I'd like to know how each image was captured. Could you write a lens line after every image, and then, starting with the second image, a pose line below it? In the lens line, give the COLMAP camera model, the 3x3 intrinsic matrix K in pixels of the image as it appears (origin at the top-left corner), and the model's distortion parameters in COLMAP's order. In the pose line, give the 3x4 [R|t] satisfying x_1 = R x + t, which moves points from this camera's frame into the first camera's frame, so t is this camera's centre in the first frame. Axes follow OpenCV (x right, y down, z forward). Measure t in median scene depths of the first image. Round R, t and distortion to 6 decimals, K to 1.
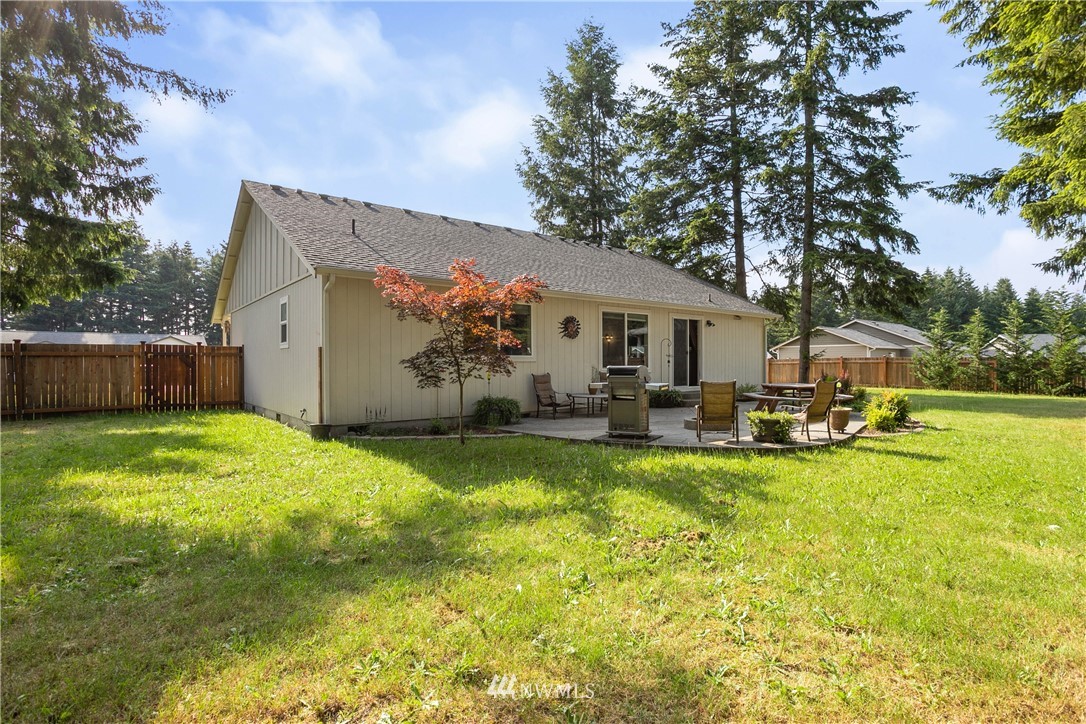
lens RADIAL K [[538.7, 0, 548.7], [0, 538.7, 369.6], [0, 0, 1]] dist [-0.057218, 0.032356]
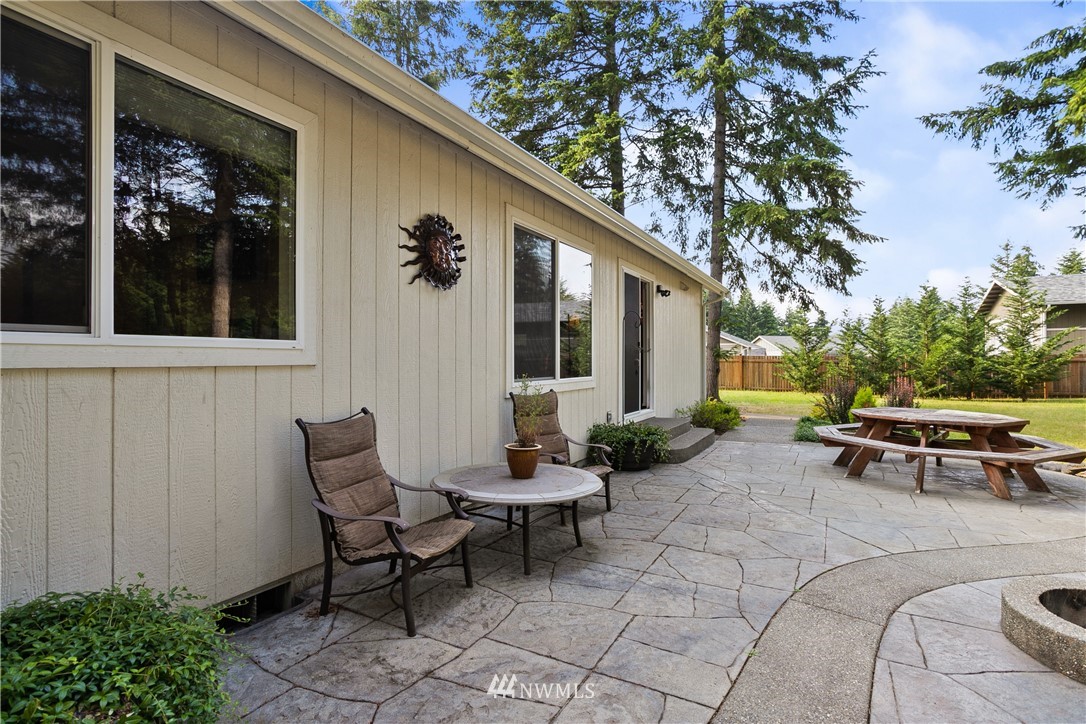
lens RADIAL K [[526.4, 0, 546.8], [0, 526.4, 360.7], [0, 0, 1]] dist [-0.054995, 0.026102]
pose [[0.912656, 0.000254, 0.408729, -0.023117], [0.004509, 0.999933, -0.010690, -0.014368], [-0.408704, 0.011599, 0.912593, 0.709148]]
